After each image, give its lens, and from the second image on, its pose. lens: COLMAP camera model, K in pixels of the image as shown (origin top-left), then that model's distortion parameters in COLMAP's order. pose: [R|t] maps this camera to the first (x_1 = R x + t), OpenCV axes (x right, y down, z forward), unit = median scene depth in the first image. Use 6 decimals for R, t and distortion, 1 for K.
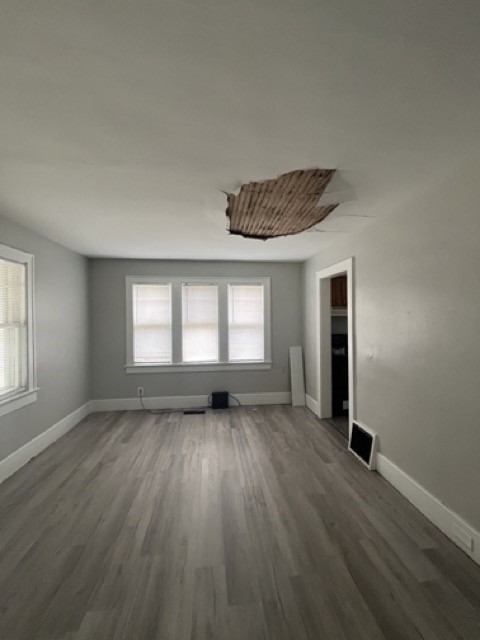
lens RADIAL K [[260.9, 0, 240.0], [0, 260.9, 319.8], [0, 0, 1]] dist [0.002428, -0.000152]
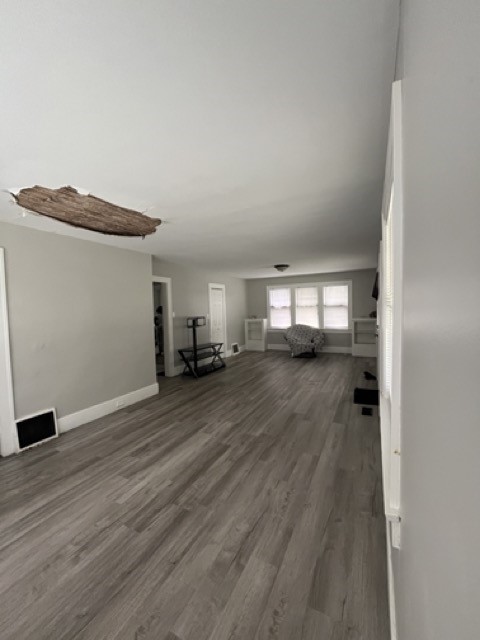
lens RADIAL K [[260.9, 0, 239.8], [0, 260.9, 320.4], [0, 0, 1]] dist [0.002428, -0.000152]
pose [[-0.830785, 0.007186, 0.556546, -0.915781], [0.038227, 0.998292, 0.044173, 0.008661], [-0.555279, 0.057973, -0.829641, 1.543778]]
